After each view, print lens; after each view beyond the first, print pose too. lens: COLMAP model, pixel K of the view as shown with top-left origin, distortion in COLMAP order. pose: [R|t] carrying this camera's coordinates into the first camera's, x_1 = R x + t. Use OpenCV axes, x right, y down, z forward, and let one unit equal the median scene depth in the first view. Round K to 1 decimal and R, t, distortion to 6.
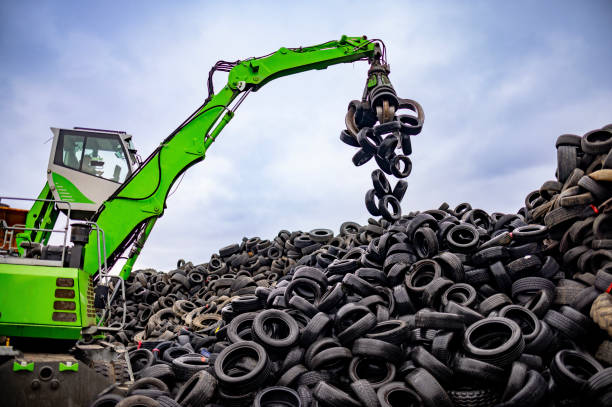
lens RADIAL K [[406.3, 0, 307.3], [0, 406.3, 199.4], [0, 0, 1]] dist [-0.181107, 0.060266]
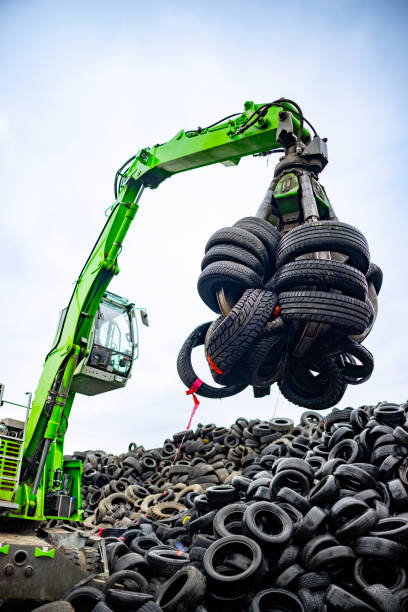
lens RADIAL K [[406.3, 0, 210.1], [0, 406.3, 310.1], [0, 0, 1]] dist [-0.181107, 0.060266]
pose [[0.994556, 0.022500, -0.101747, -0.101808], [-0.041009, 0.982132, -0.183671, 0.006408], [0.095797, 0.186843, 0.977708, 0.015968]]
